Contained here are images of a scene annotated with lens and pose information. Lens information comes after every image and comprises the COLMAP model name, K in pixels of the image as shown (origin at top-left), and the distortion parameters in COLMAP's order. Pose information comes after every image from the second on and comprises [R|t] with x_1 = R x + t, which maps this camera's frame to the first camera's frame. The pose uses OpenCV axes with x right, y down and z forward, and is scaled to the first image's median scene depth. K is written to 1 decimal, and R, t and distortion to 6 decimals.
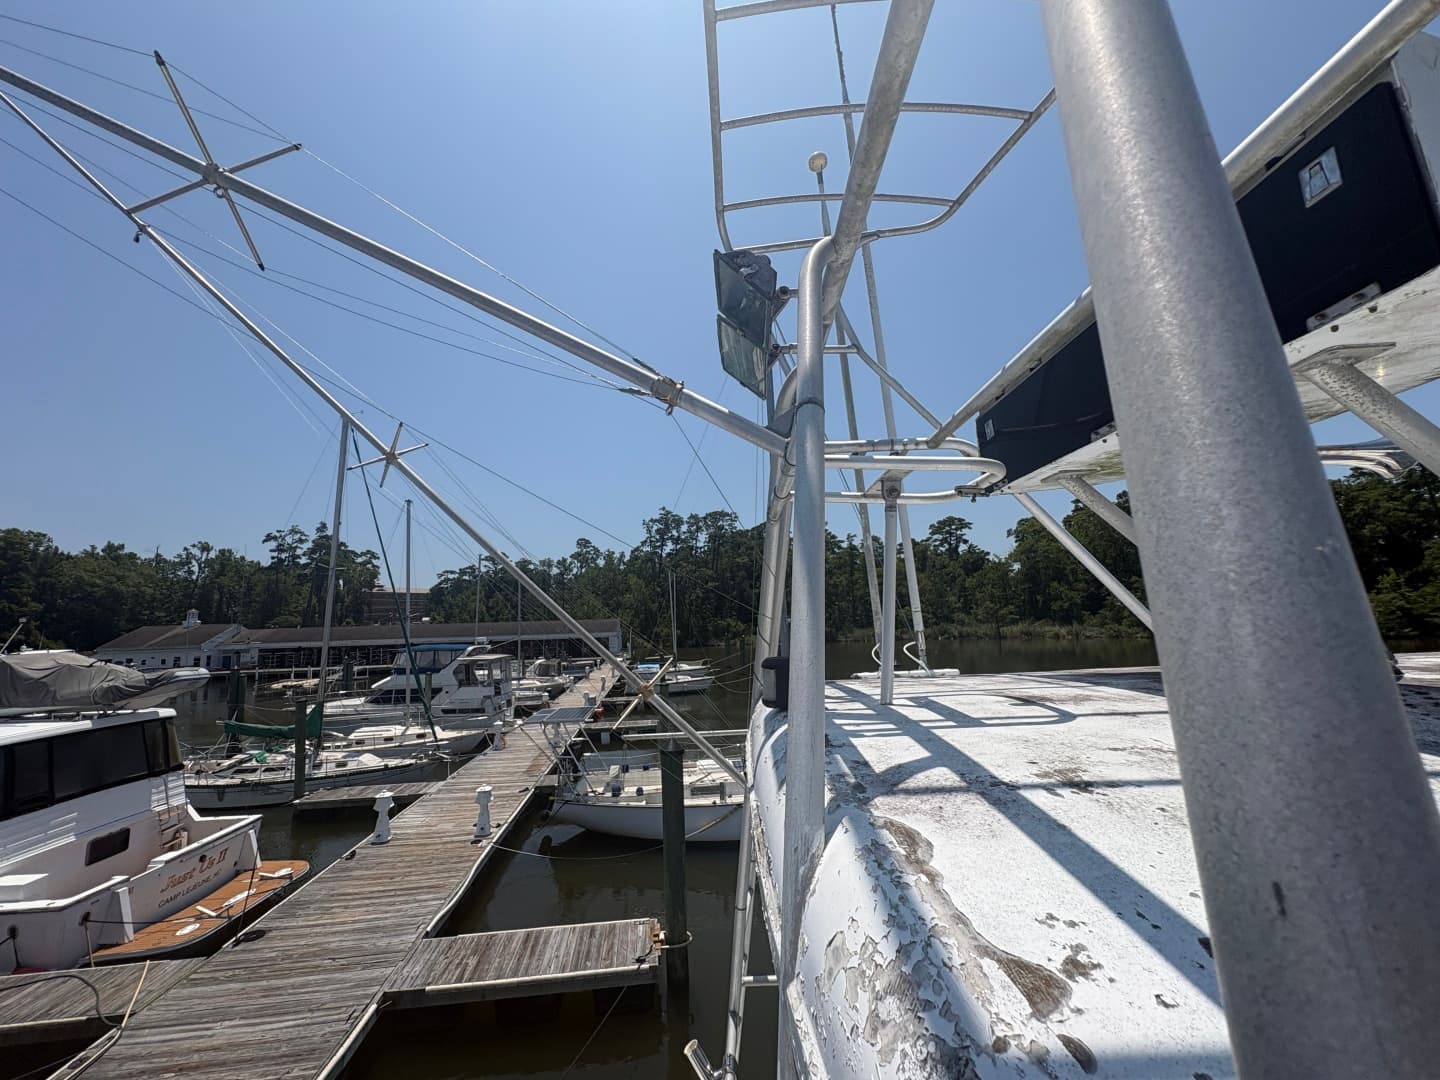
lens RADIAL K [[576.9, 0, 720.0], [0, 576.9, 540.0], [0, 0, 1]] dist [0.002047, 0.000107]
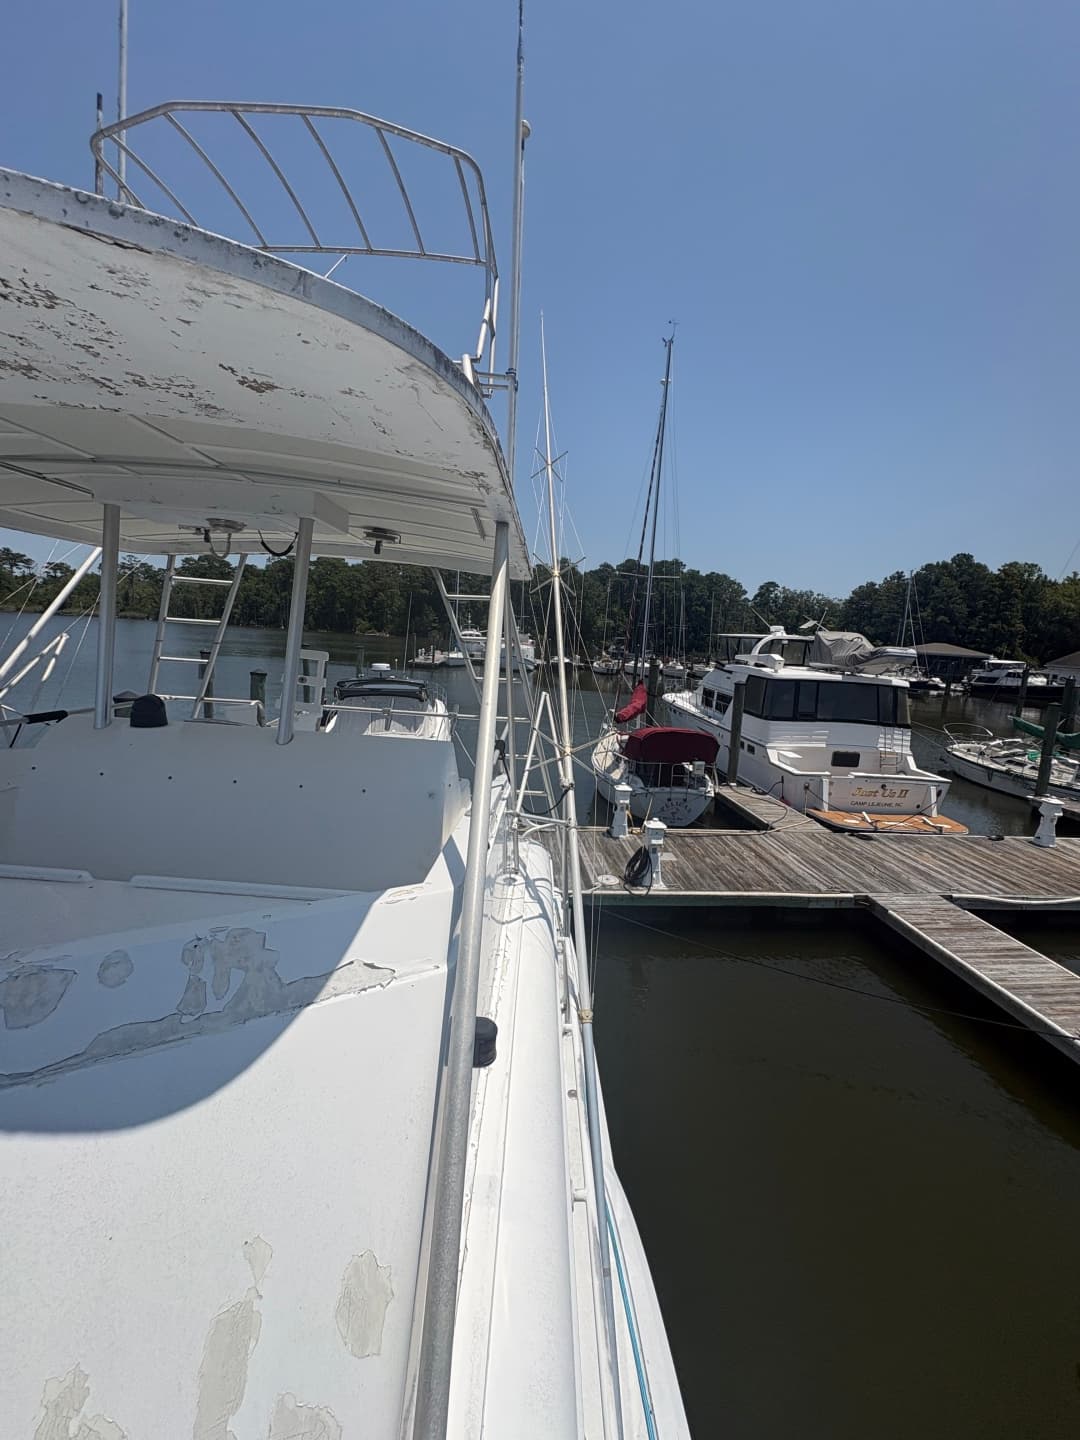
lens RADIAL K [[576.9, 0, 540.0], [0, 576.9, 720.0], [0, 0, 1]] dist [0.002047, 0.000107]
pose [[-0.012053, 0.180891, -0.983429, 0.377191], [0.079839, 0.980535, 0.179380, 0.089488], [0.996735, -0.076354, -0.026261, 0.238180]]
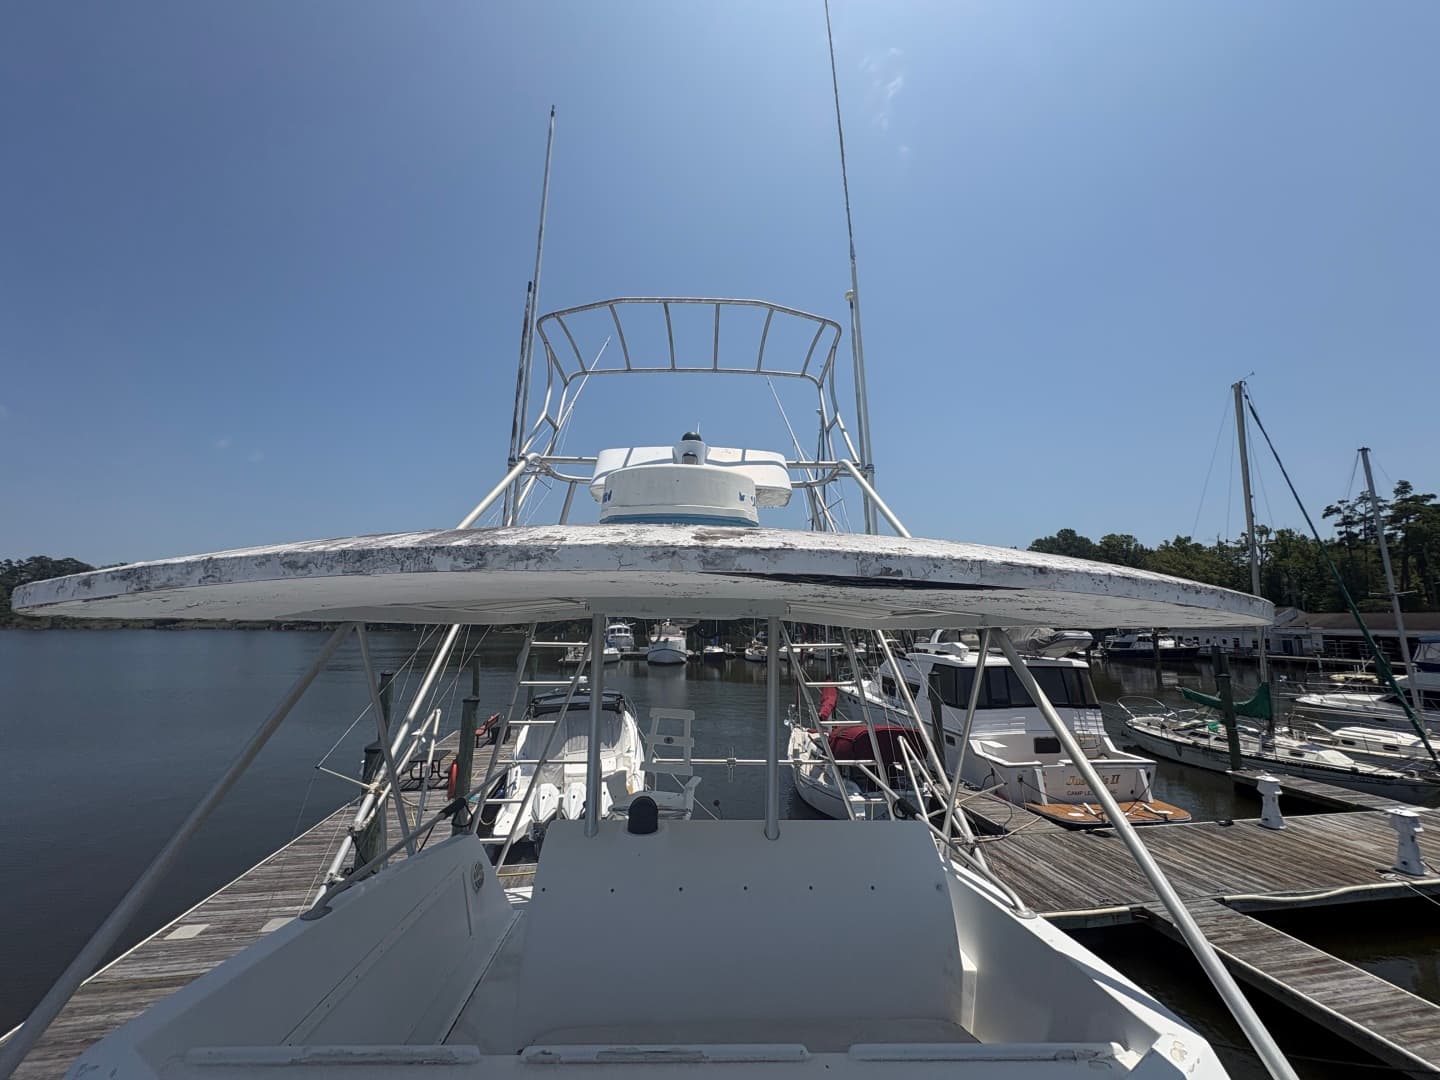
lens RADIAL K [[574.5, 0, 720.0], [0, 574.5, 540.0], [0, 0, 1]] dist [0.002014, -0.000410]
pose [[0.060446, -0.106046, -0.992522, 0.395118], [0.131597, 0.986508, -0.097389, 0.033103], [0.989459, -0.124726, 0.073586, 0.104983]]
